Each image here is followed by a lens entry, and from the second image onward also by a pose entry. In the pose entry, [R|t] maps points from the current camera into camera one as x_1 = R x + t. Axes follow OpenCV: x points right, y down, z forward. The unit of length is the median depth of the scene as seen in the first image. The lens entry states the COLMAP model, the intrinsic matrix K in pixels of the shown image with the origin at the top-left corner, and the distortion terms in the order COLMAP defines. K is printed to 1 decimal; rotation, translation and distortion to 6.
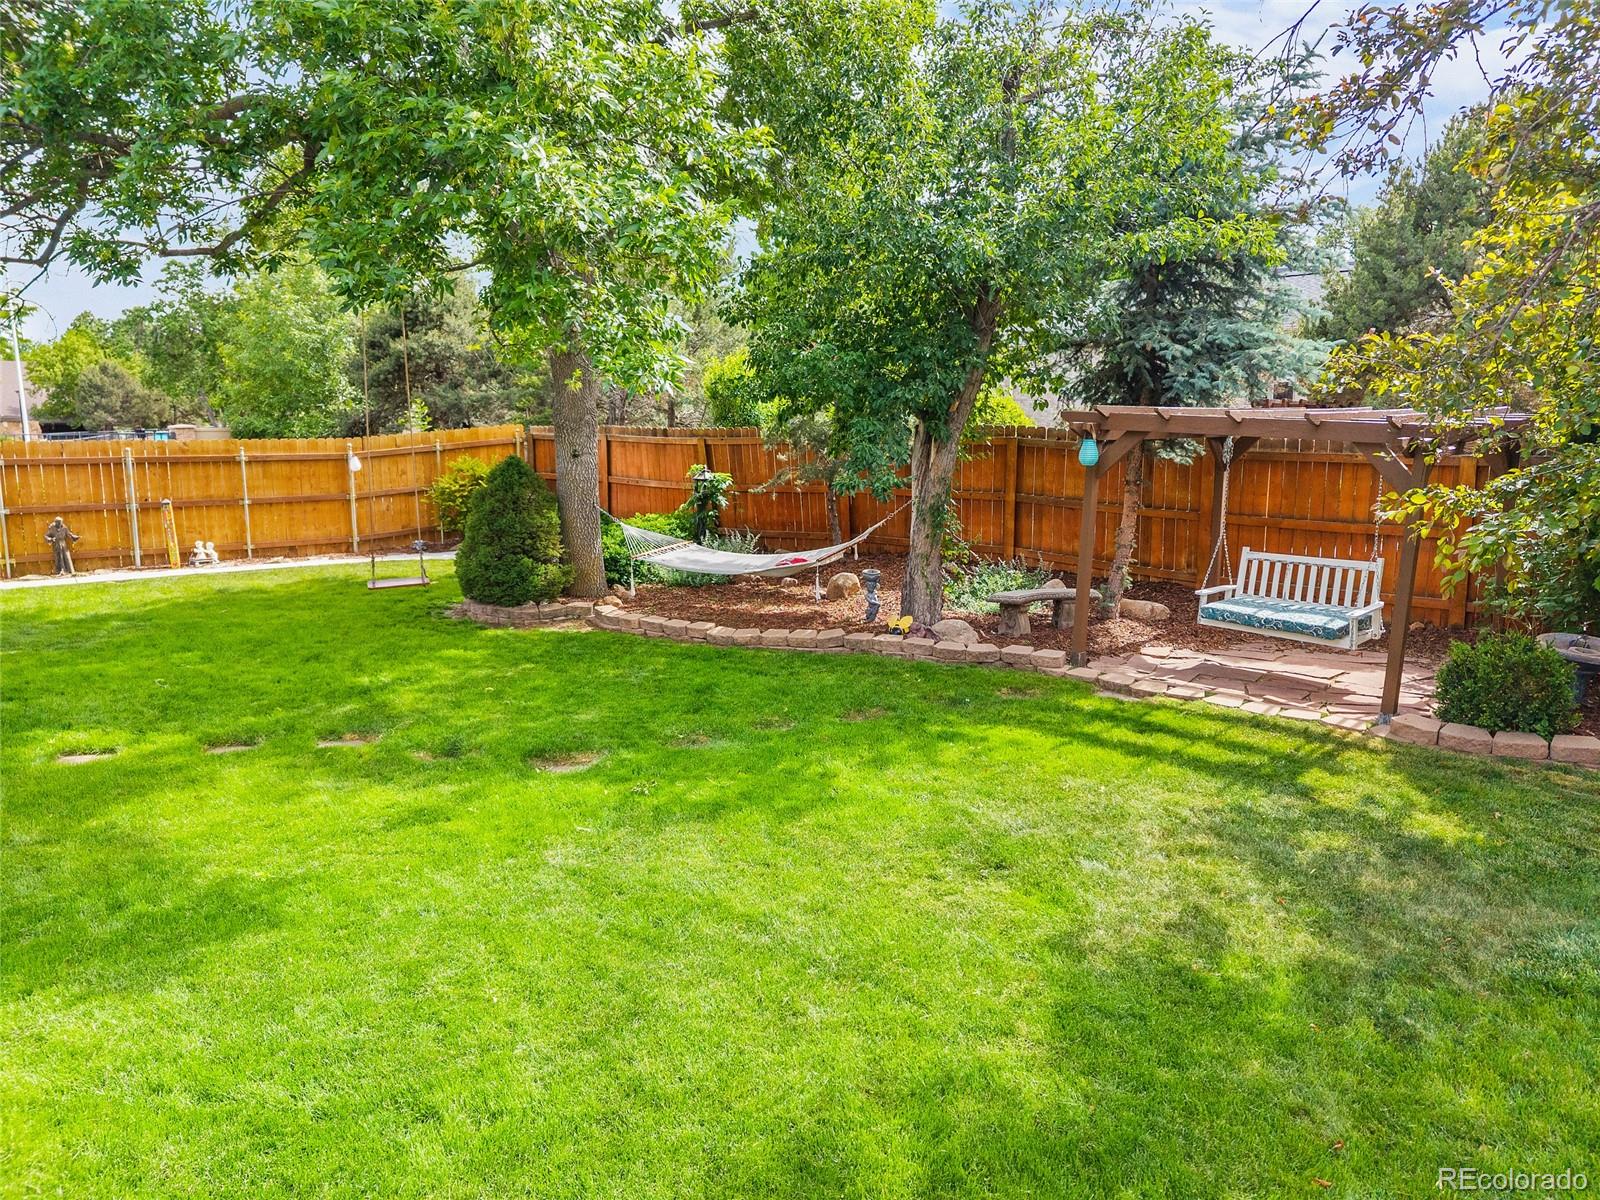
lens RADIAL K [[1074.4, 0, 816.4], [0, 1074.4, 588.1], [0, 0, 1]] dist [0.026887, -0.044628]
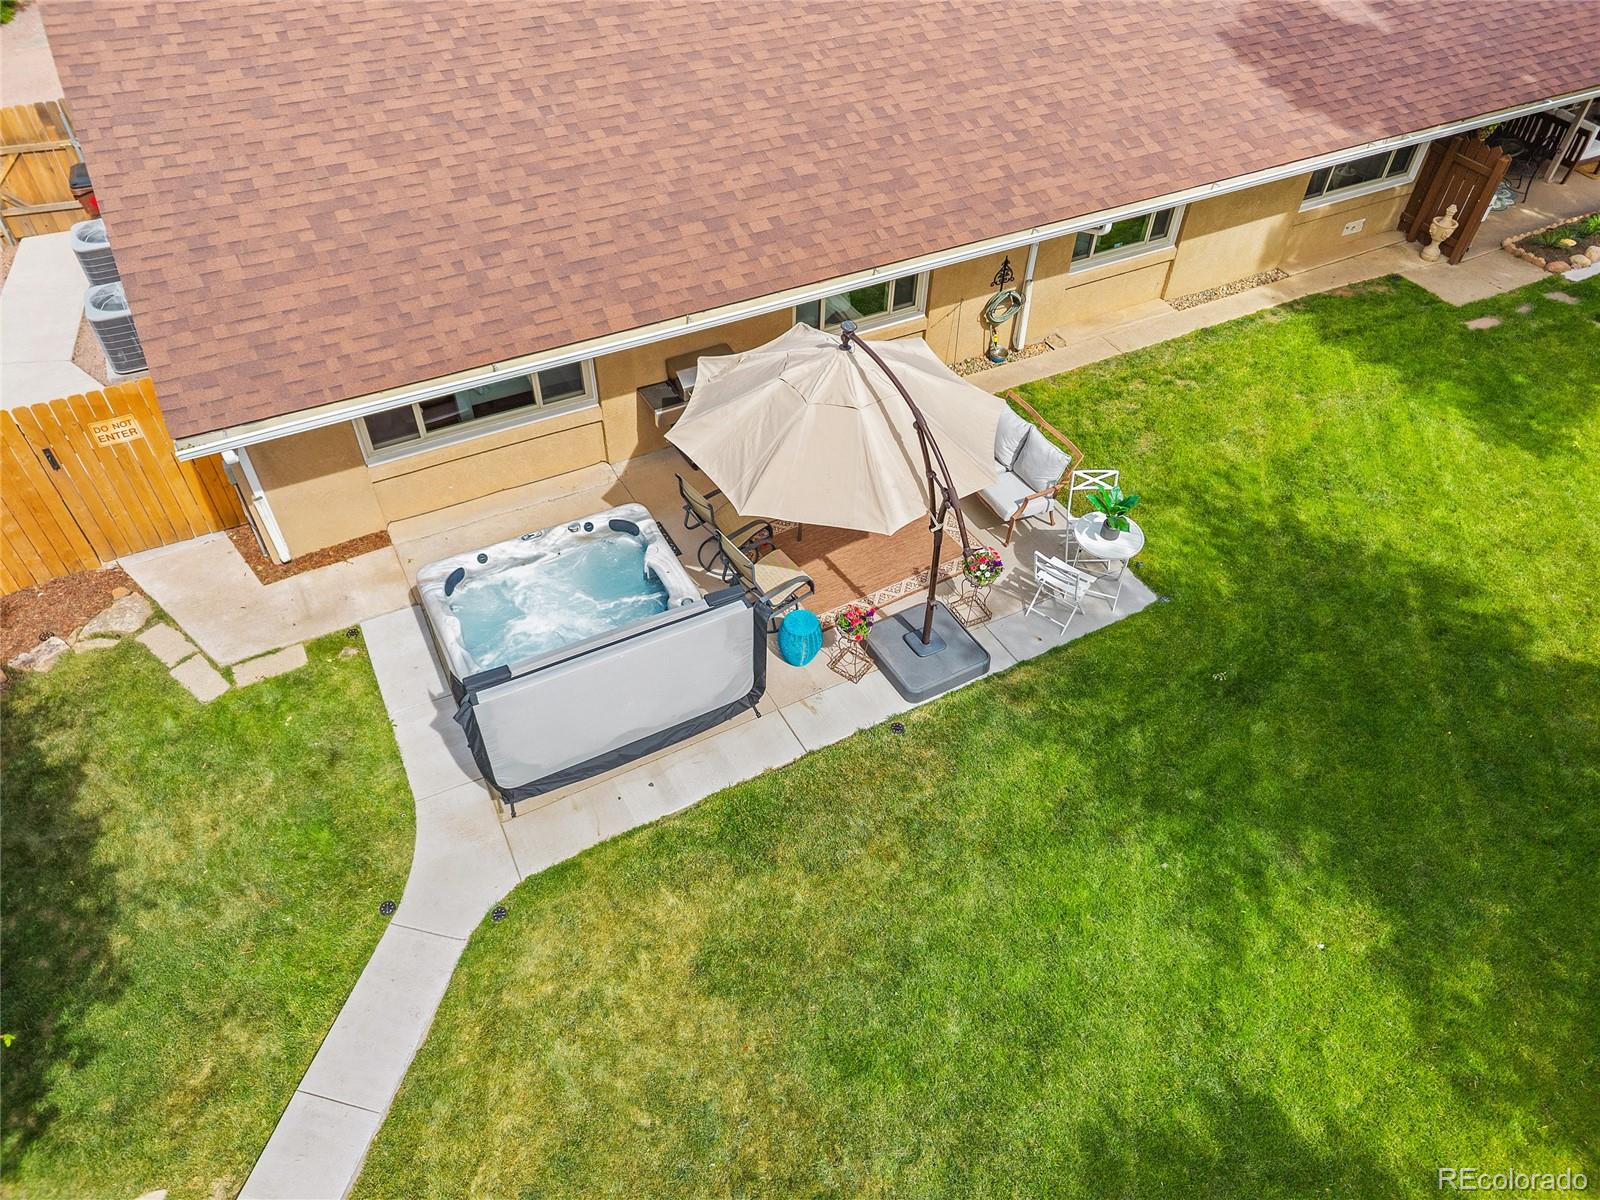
lens RADIAL K [[1074.4, 0, 803.6], [0, 1074.4, 596.0], [0, 0, 1]] dist [0.026887, -0.044628]
pose [[-0.103729, 0.699104, -0.707456, 1.090101], [-0.182104, 0.685920, 0.704522, -0.599112], [0.977793, 0.201910, 0.056160, -0.500257]]
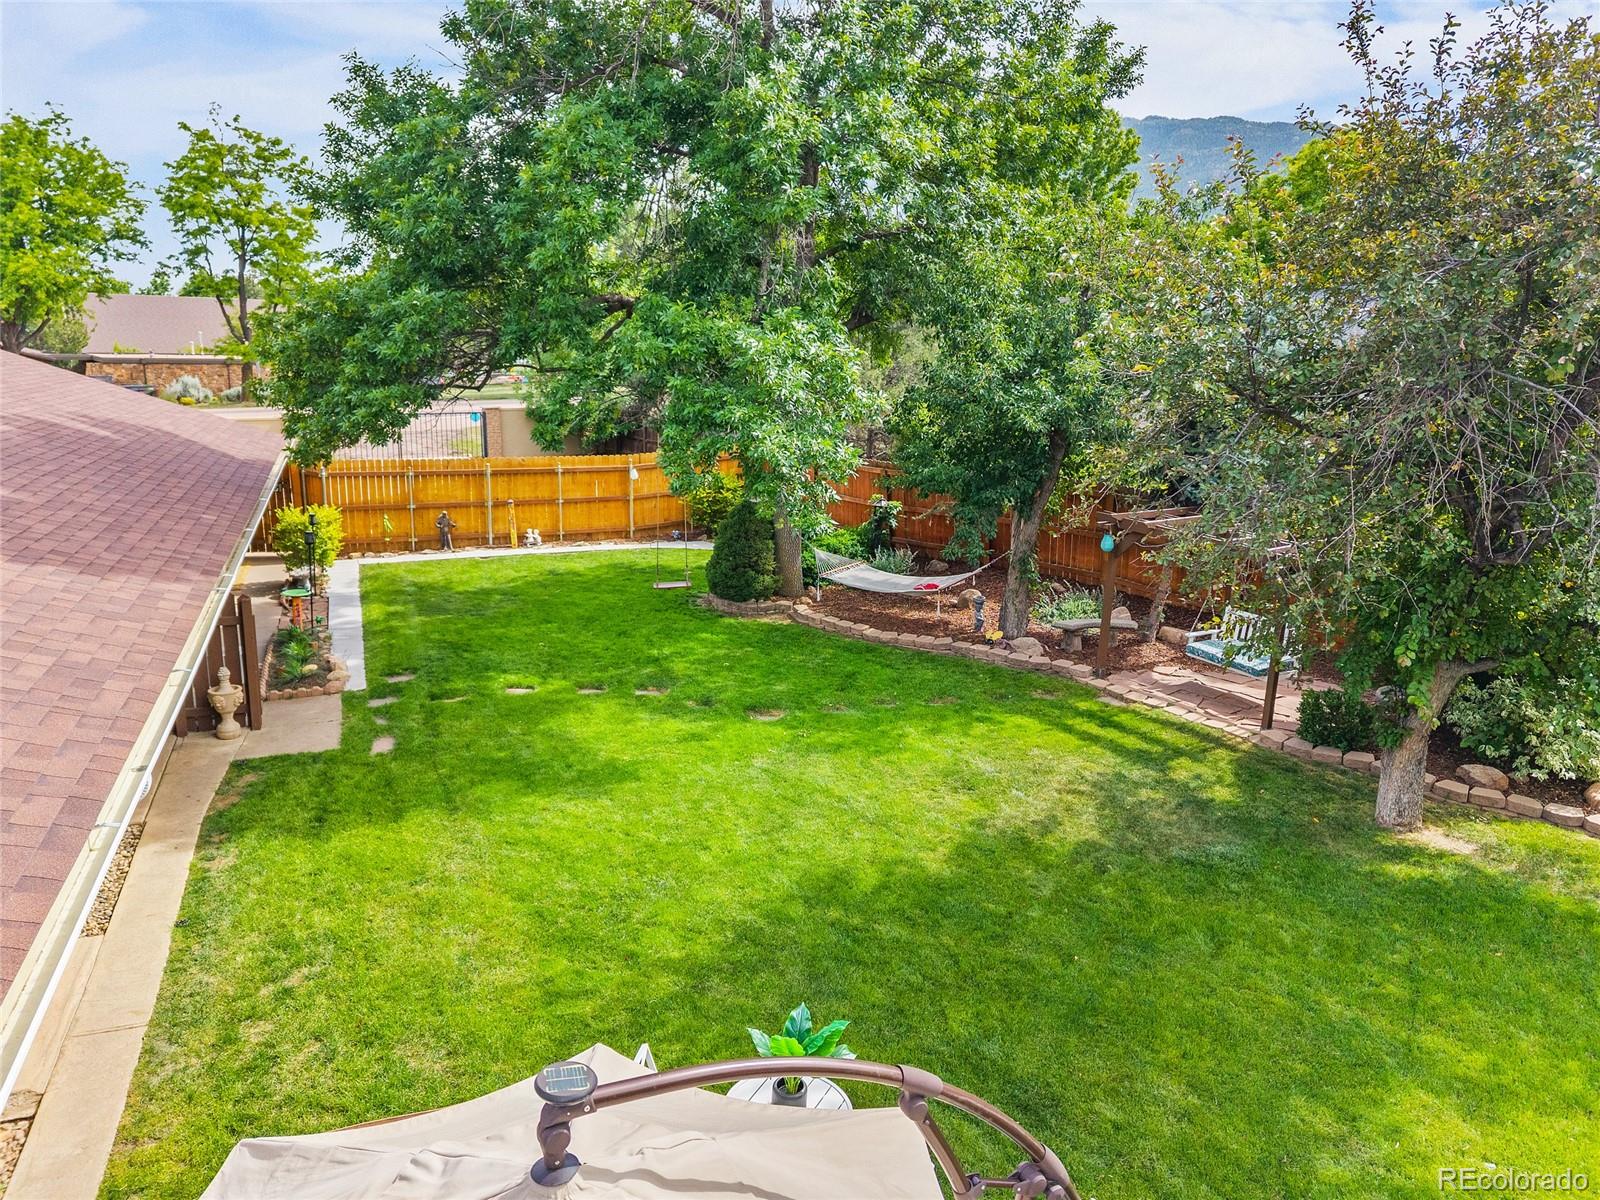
lens RADIAL K [[1074.4, 0, 804.7], [0, 1074.4, 591.6], [0, 0, 1]] dist [0.026887, -0.044628]
pose [[0.976255, 0.062942, -0.207277, 0.186236], [-0.050977, 0.996737, 0.062576, -0.156547], [0.210539, -0.050524, 0.976279, -0.720892]]
